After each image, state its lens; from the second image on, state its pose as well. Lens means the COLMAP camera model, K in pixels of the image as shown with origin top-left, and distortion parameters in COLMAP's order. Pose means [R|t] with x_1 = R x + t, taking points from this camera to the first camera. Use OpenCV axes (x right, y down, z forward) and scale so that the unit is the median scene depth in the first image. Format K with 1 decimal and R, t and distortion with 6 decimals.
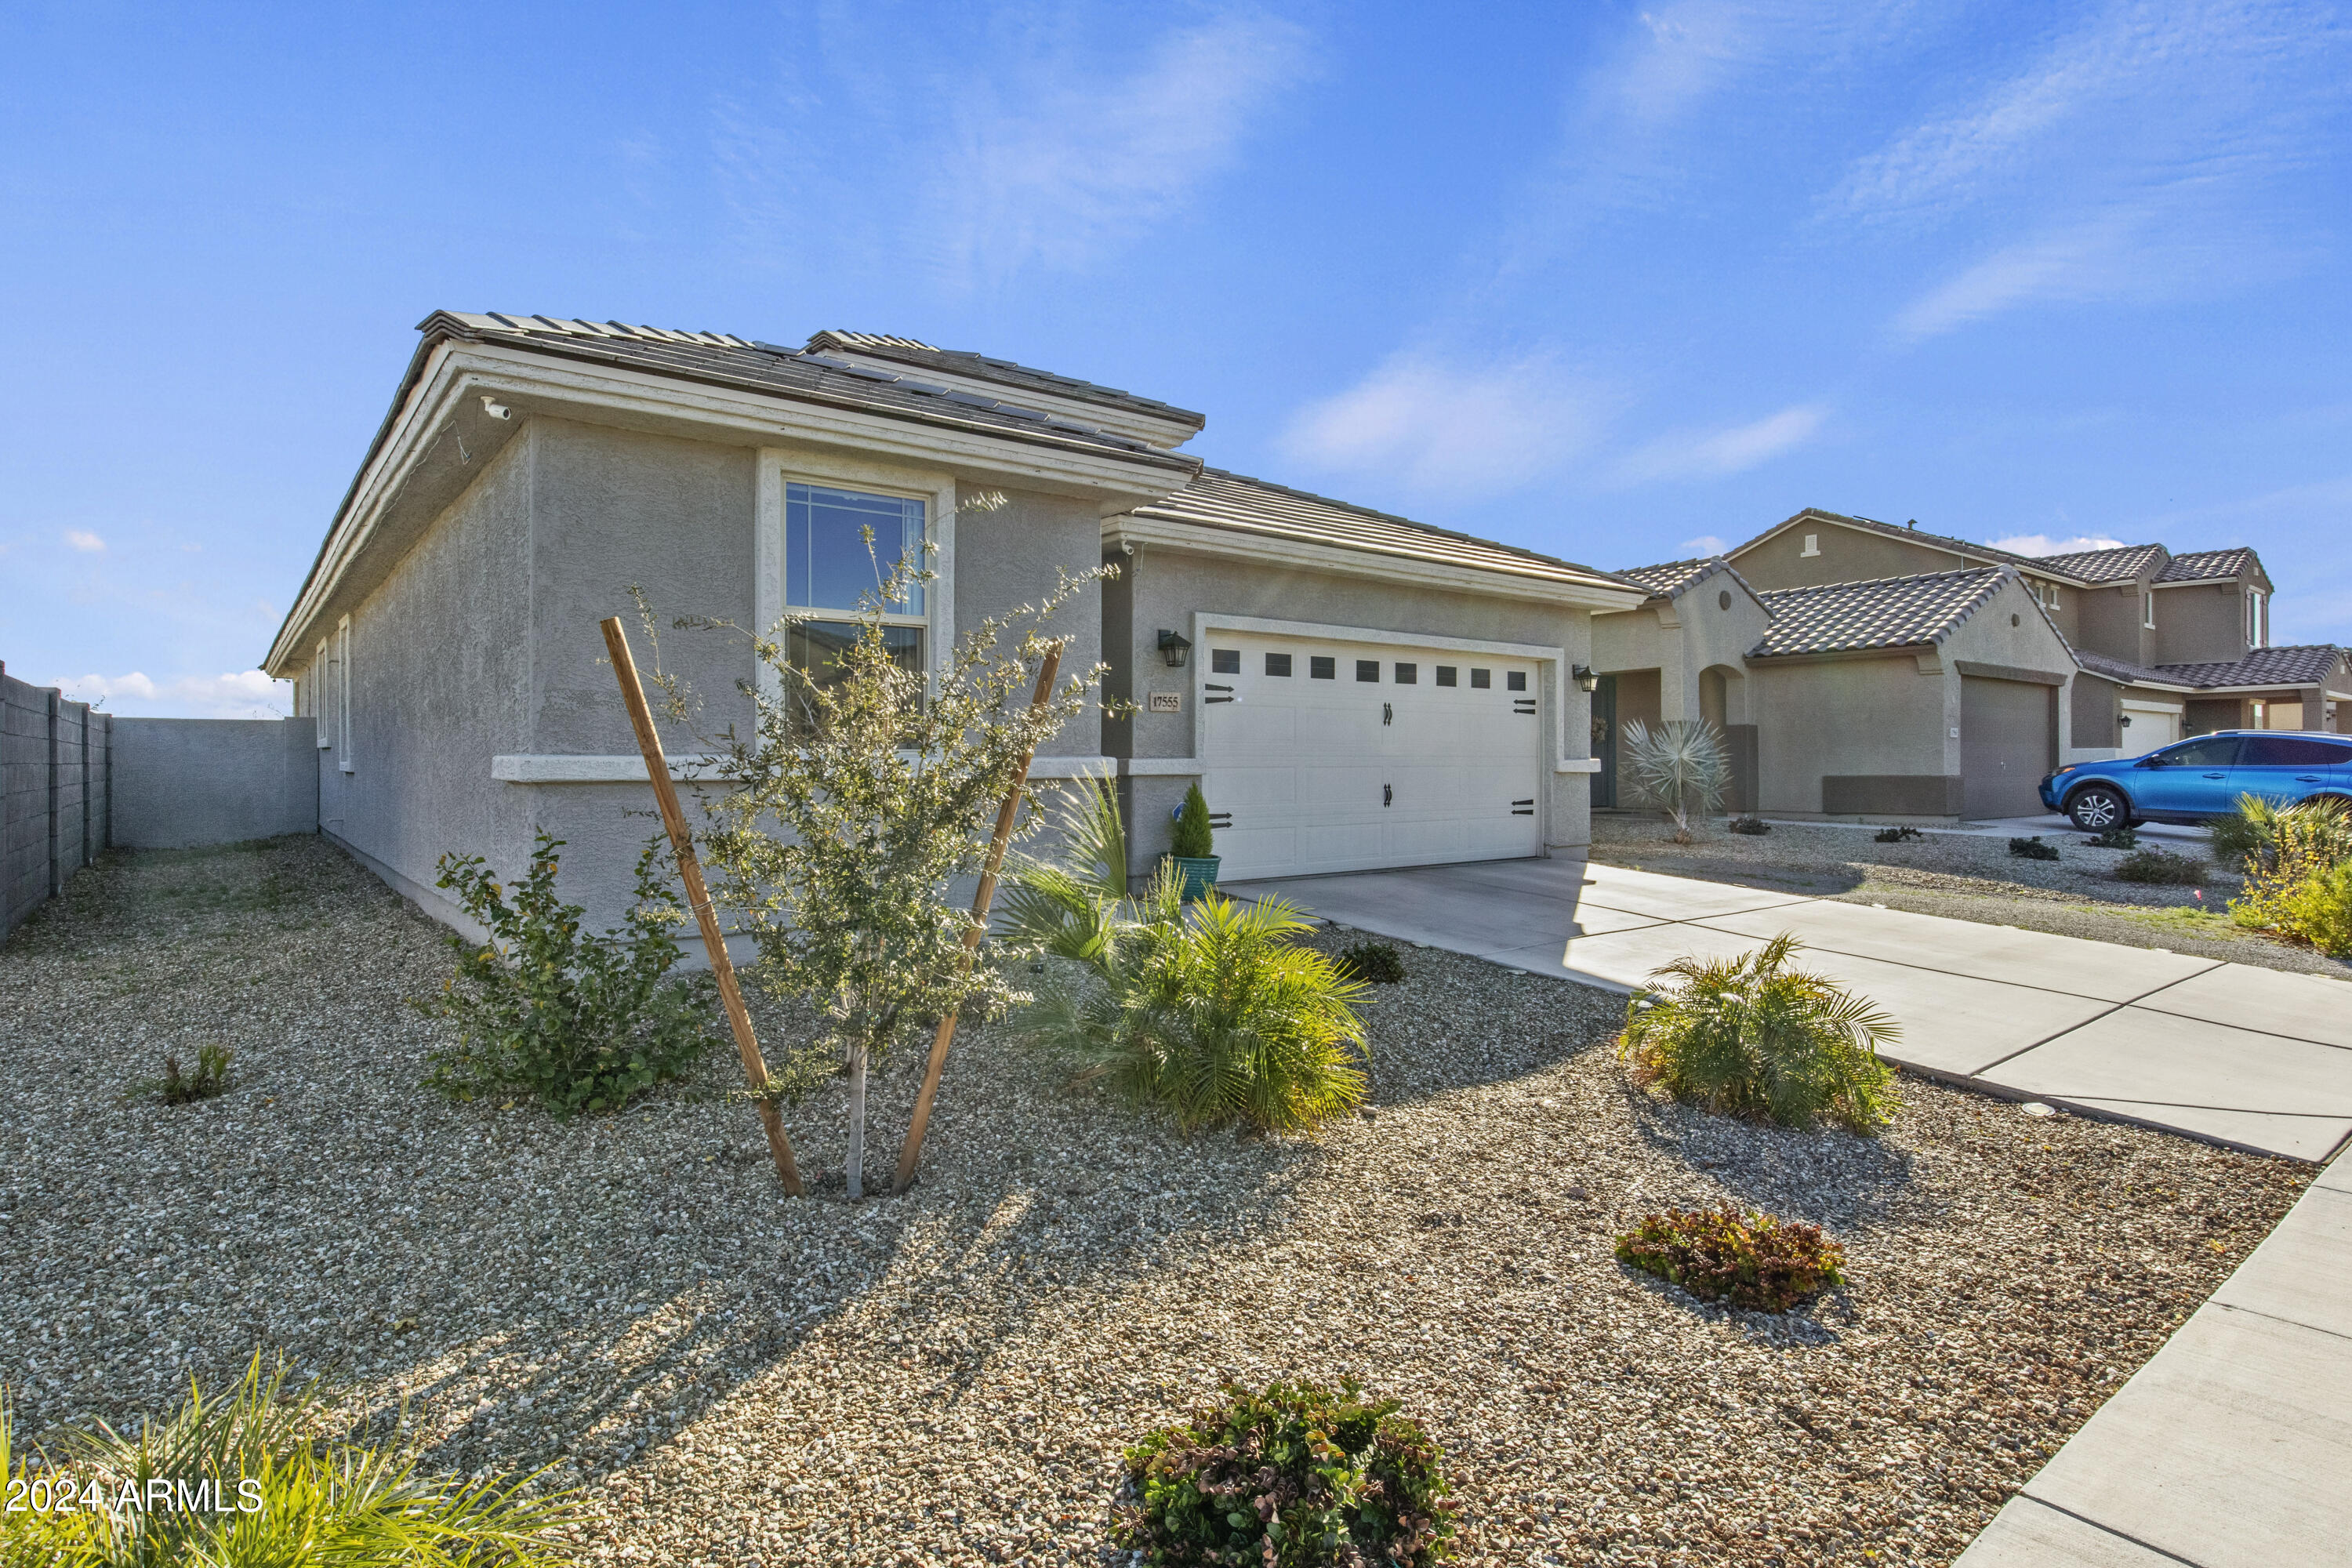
lens RADIAL K [[1208.8, 0, 1136.1], [0, 1208.8, 773.8], [0, 0, 1]] dist [0.000923, 0.000095]
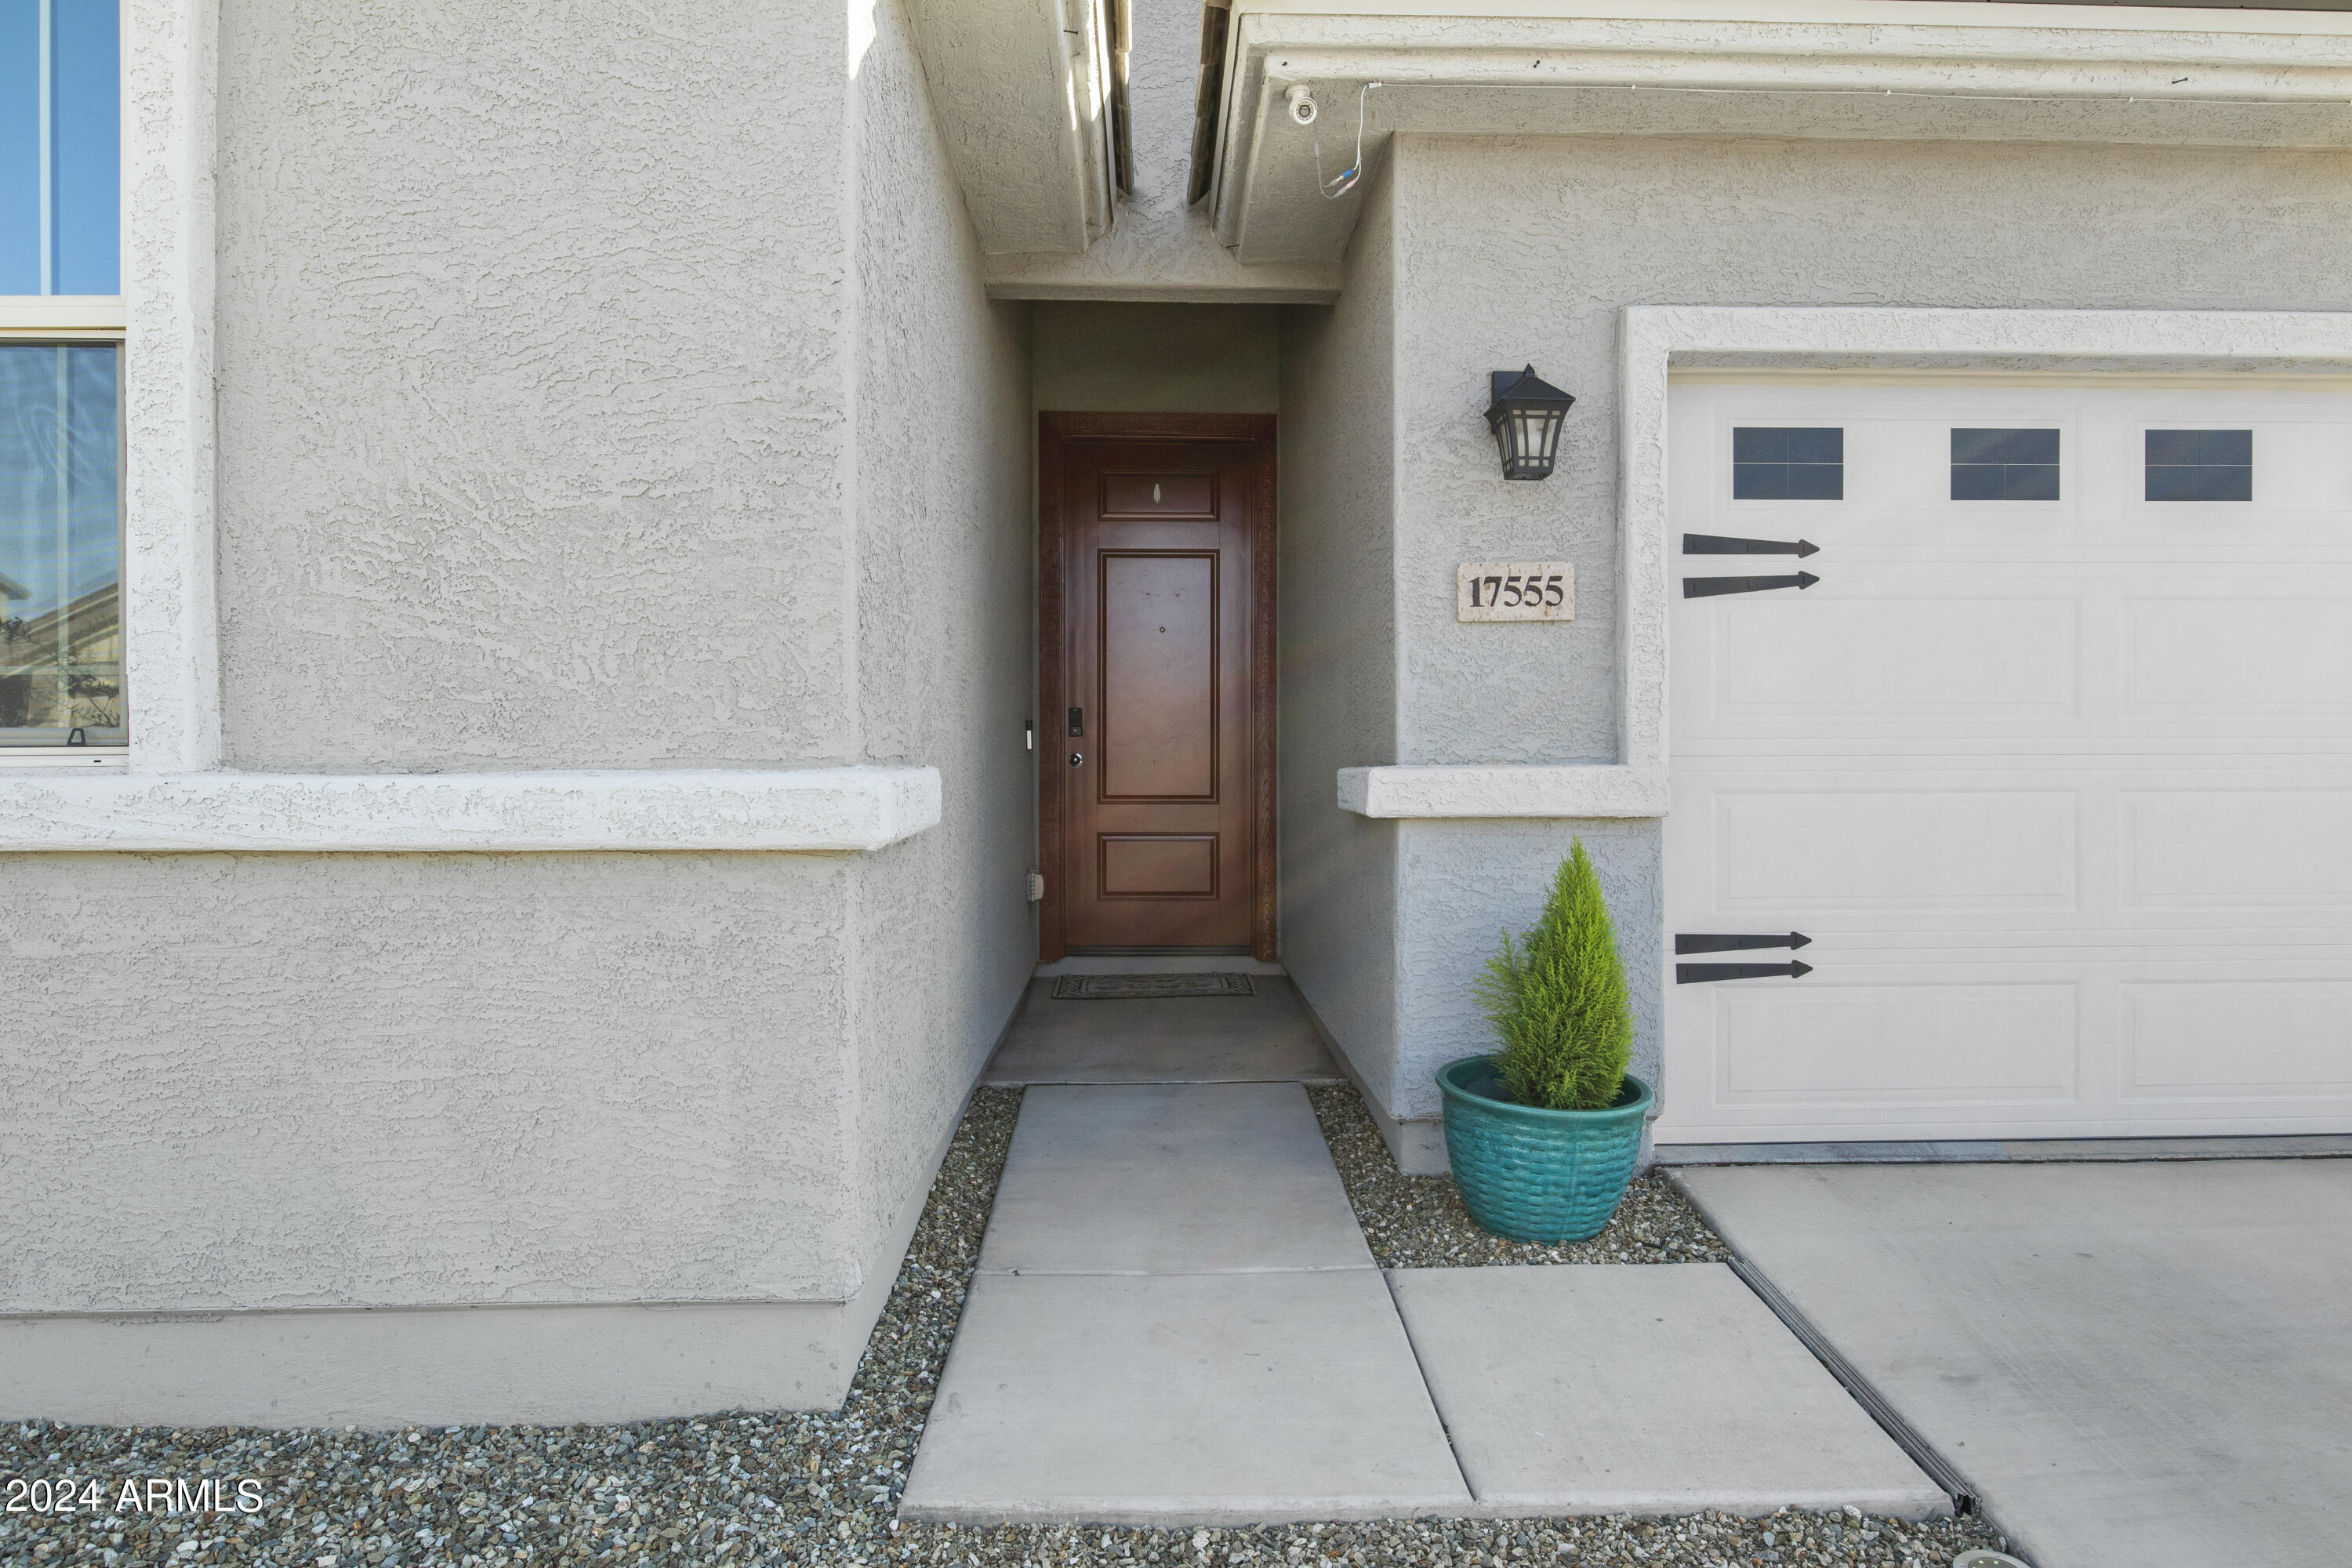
lens RADIAL K [[1459.5, 0, 1176.0], [0, 1459.5, 784.0], [0, 0, 1]] dist [-0.008268, -0.001429]
pose [[0.818226, 0.010713, -0.574797, 0.157091], [-0.003807, 0.999905, 0.013218, -0.011191], [0.574884, -0.008627, 0.818189, 0.558294]]
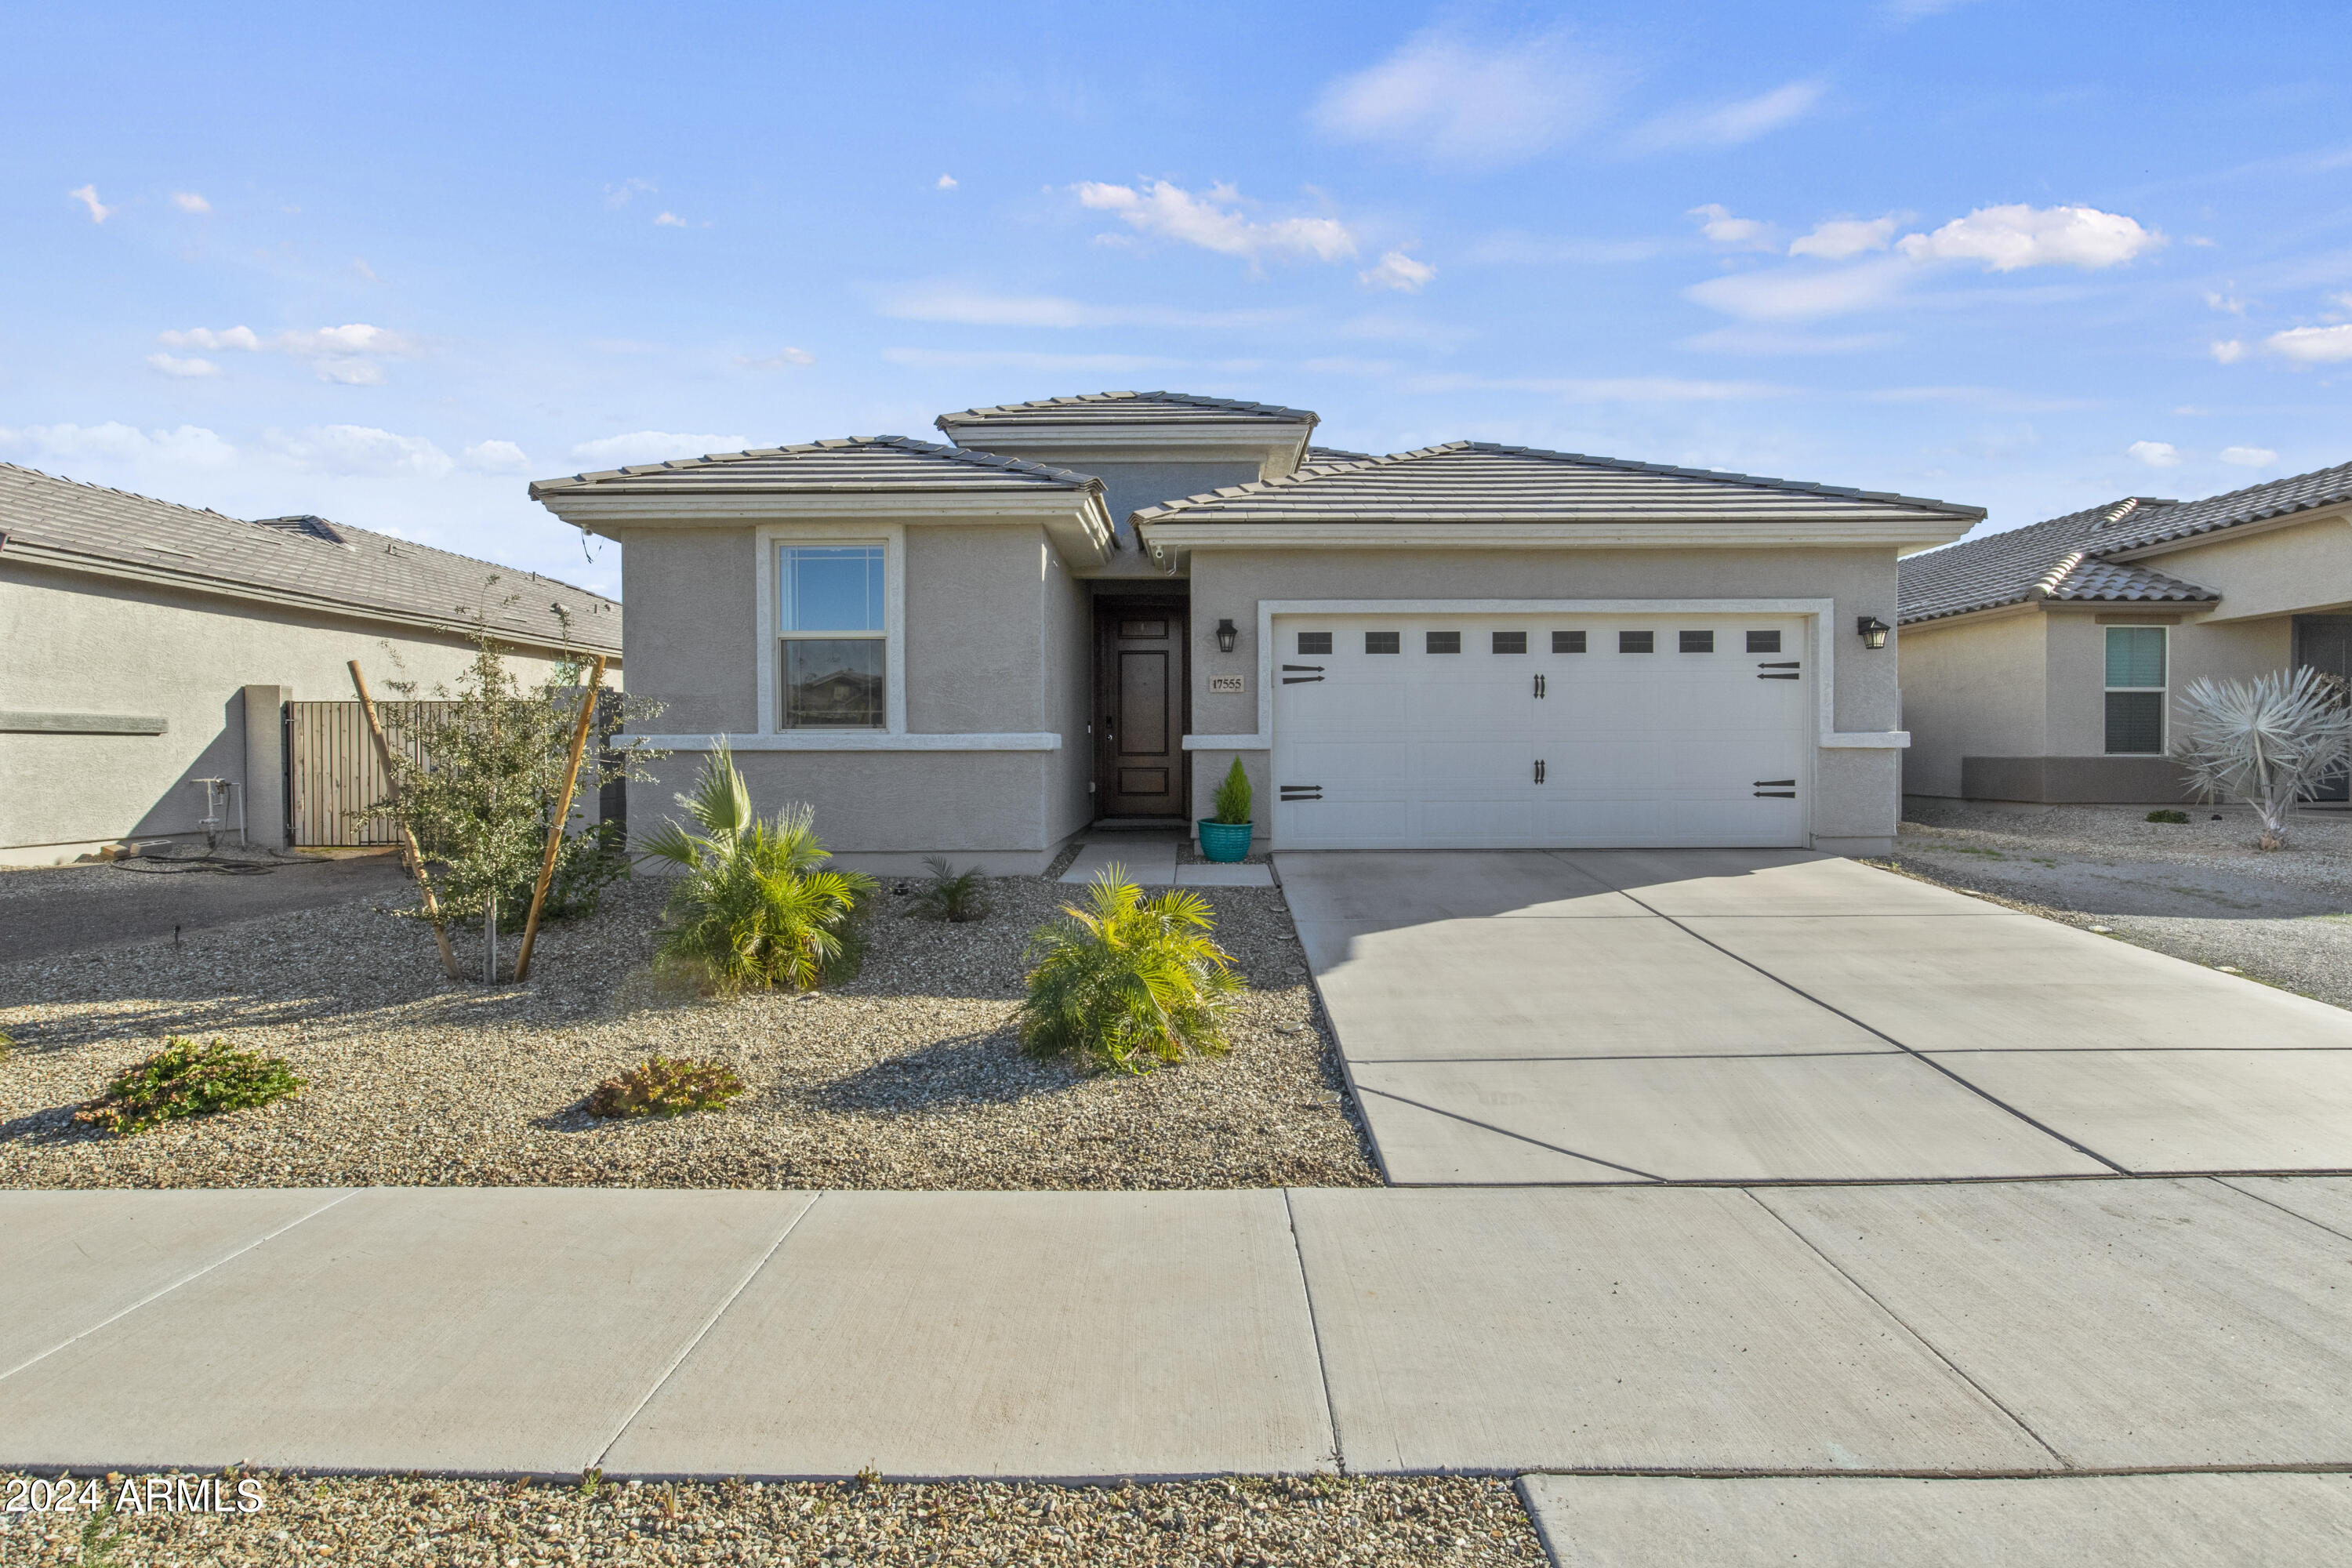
lens RADIAL K [[1185.3, 0, 1181.7], [0, 1185.3, 760.4], [0, 0, 1]] dist [-0.001700, 0.000130]
pose [[0.796867, 0.004505, -0.604138, 0.581882], [-0.001969, 0.999986, 0.004859, 0.005175], [0.604151, -0.002682, 0.796865, 0.092589]]
